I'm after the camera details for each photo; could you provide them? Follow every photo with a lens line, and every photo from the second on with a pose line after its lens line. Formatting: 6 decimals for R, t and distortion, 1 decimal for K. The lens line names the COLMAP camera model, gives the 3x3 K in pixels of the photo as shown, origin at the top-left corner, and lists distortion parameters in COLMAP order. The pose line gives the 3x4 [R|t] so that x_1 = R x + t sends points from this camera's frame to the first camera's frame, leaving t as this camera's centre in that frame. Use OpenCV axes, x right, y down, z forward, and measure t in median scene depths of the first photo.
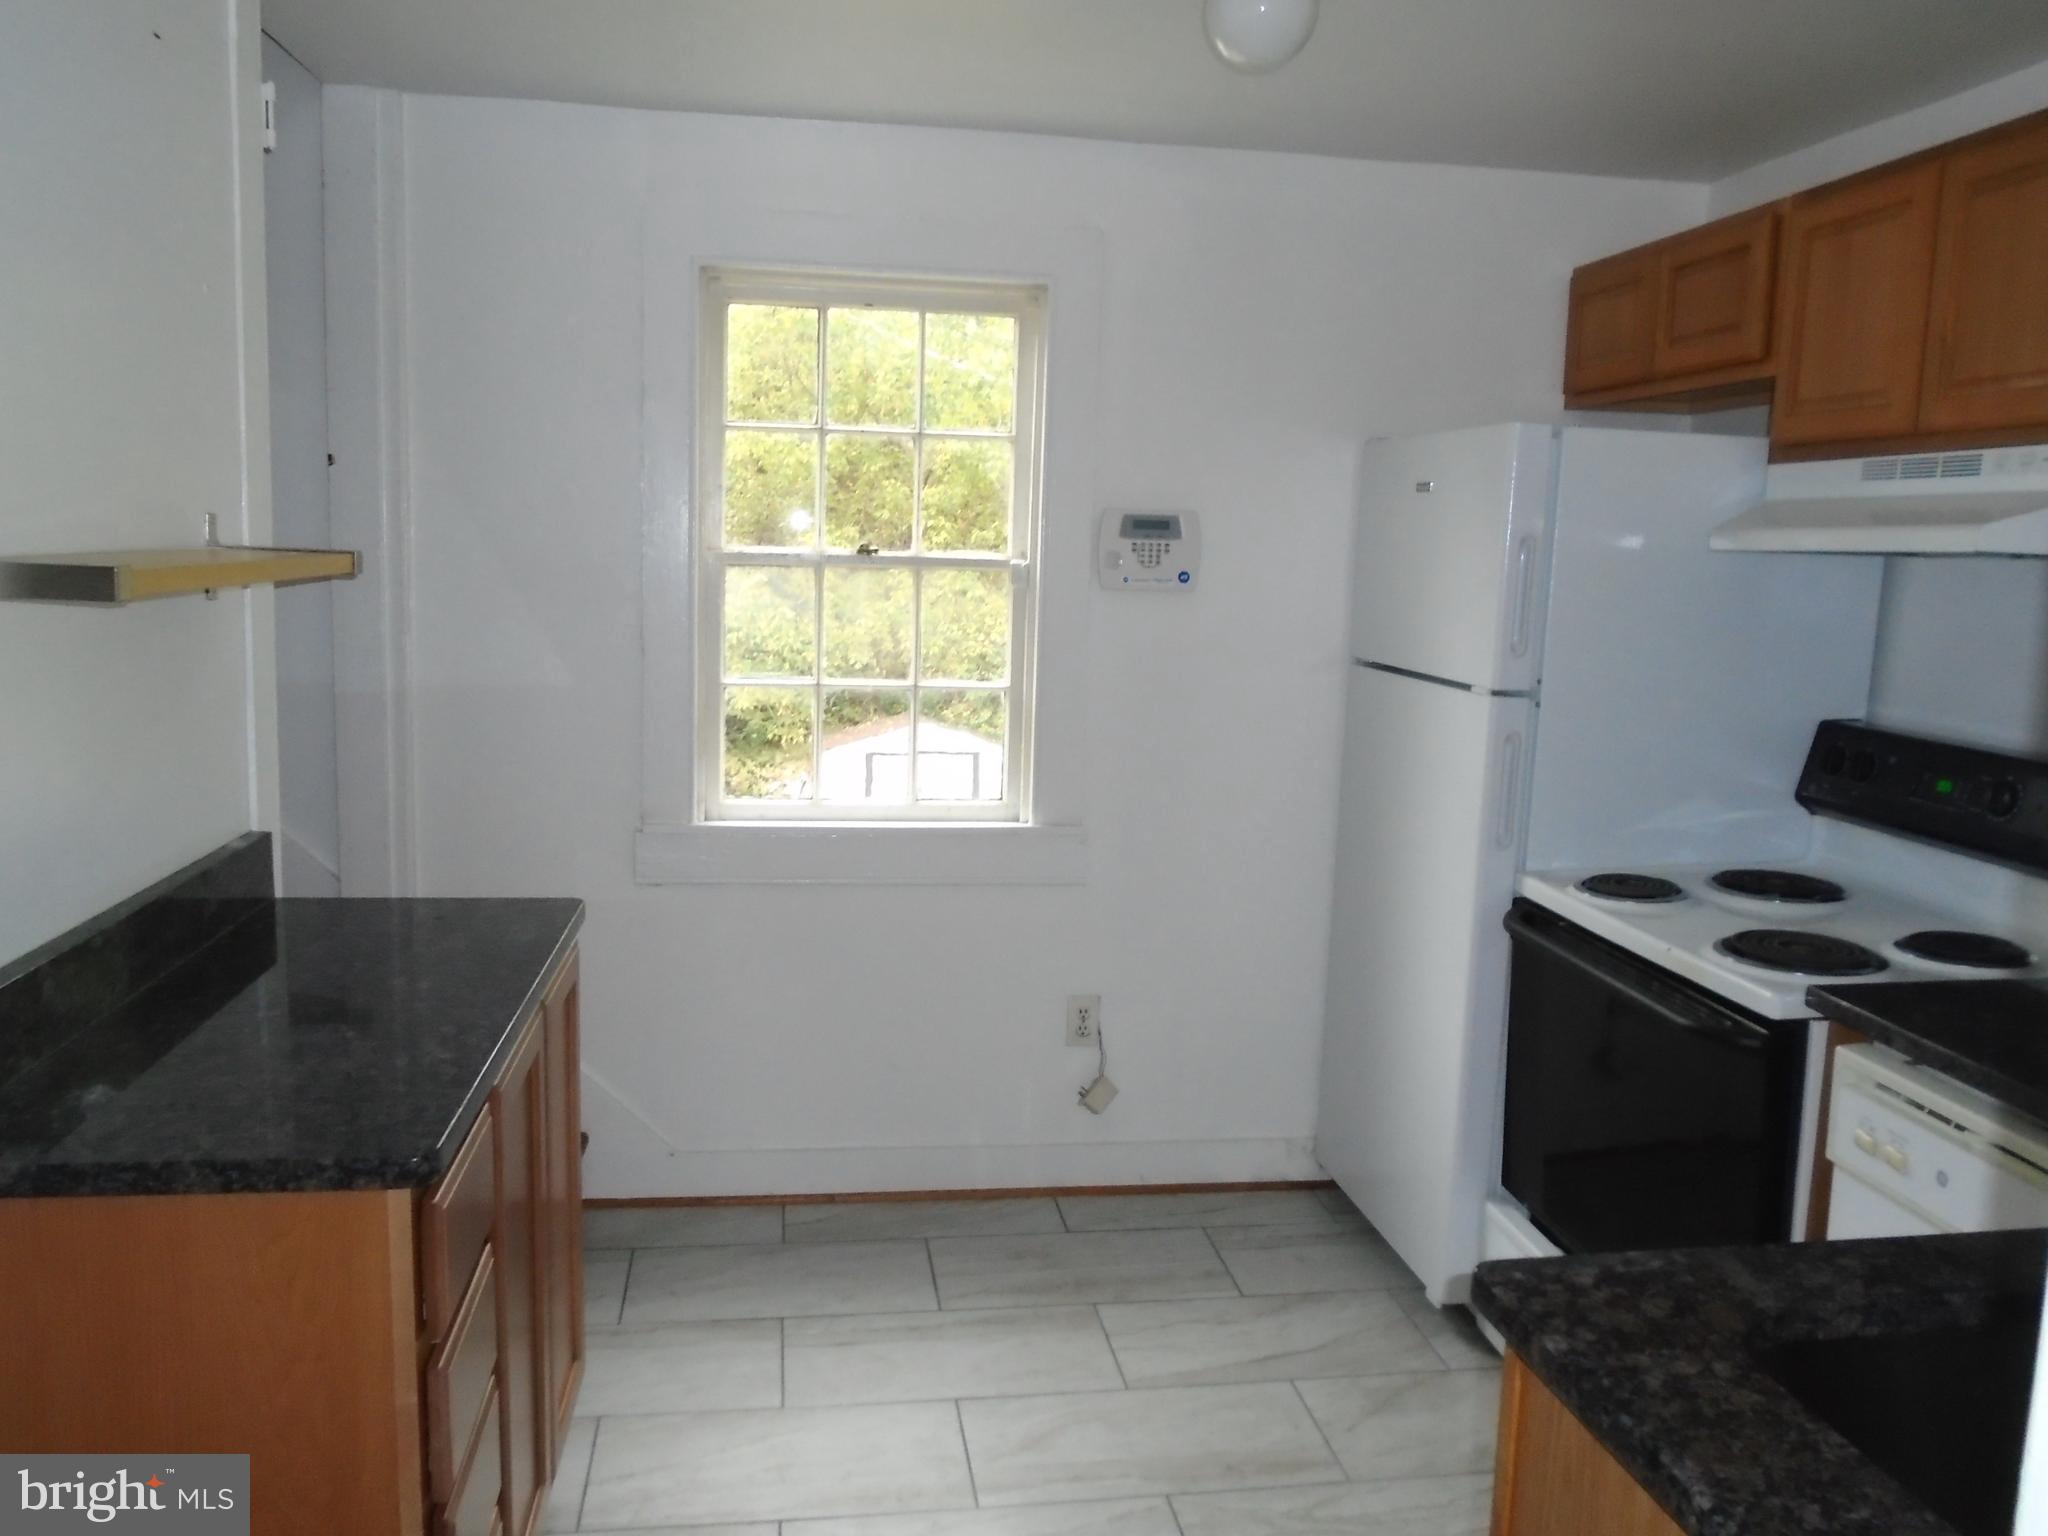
lens RADIAL K [[1585.9, 0, 1024.0], [0, 1585.9, 768.0], [0, 0, 1]] dist [-0.014342, 0.006280]
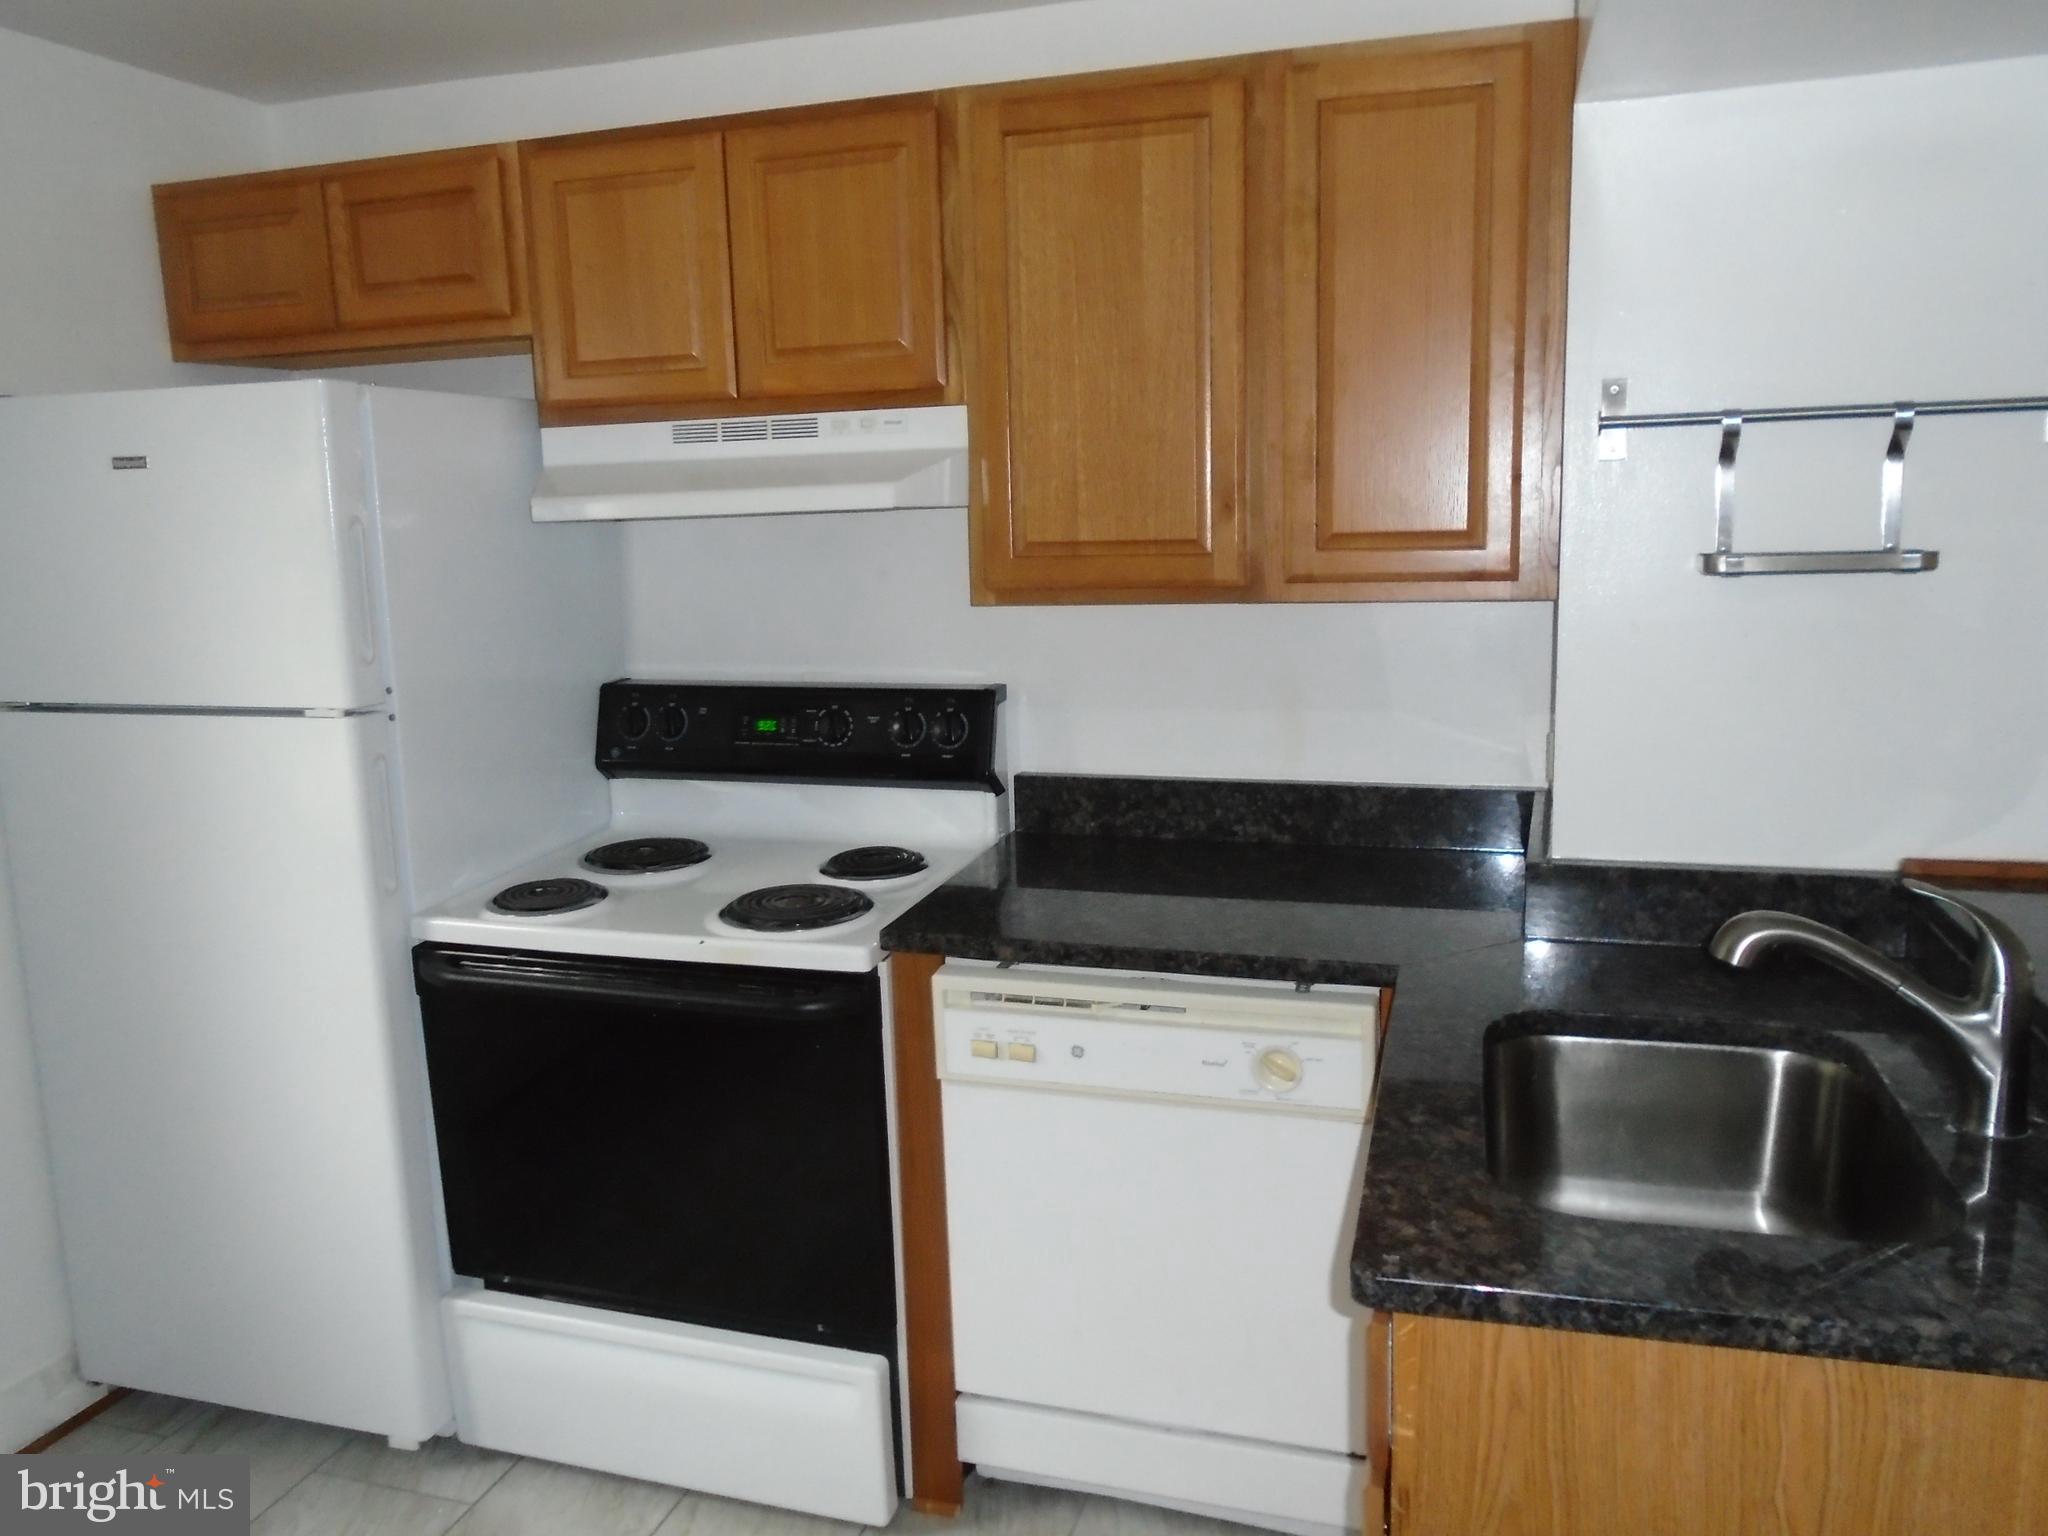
lens RADIAL K [[1545.0, 0, 1024.0], [0, 1545.0, 768.0], [0, 0, 1]] dist [0.015739, 0.000501]
pose [[0.448302, -0.200729, 0.871053, -0.249215], [0.174570, 0.975357, 0.134920, -0.066584], [-0.876670, 0.091575, 0.472296, 0.318000]]
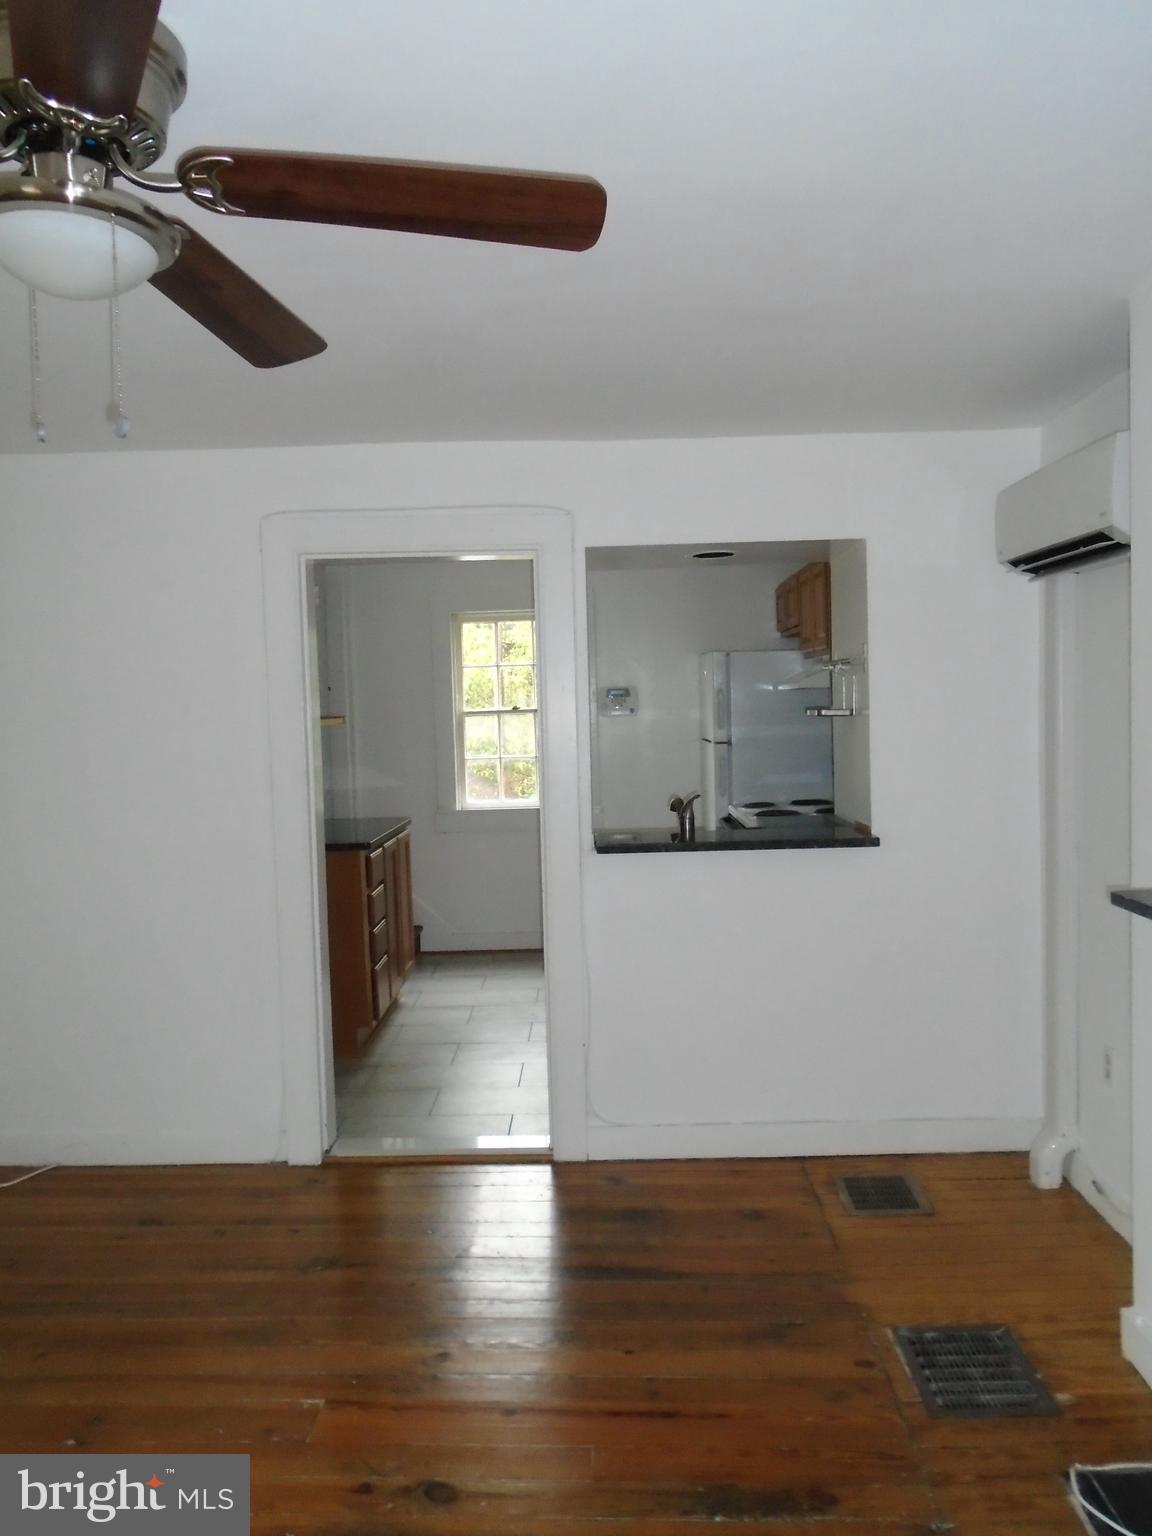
lens RADIAL K [[1170.9, 0, 576.0], [0, 1170.9, 768.0], [0, 0, 1]] dist [-0.008484, -0.004334]
pose [[0.981233, -0.050293, -0.186154, 0.441784], [0.032849, 0.994874, -0.095634, 0.192400], [0.190010, 0.087724, 0.977855, -1.117938]]
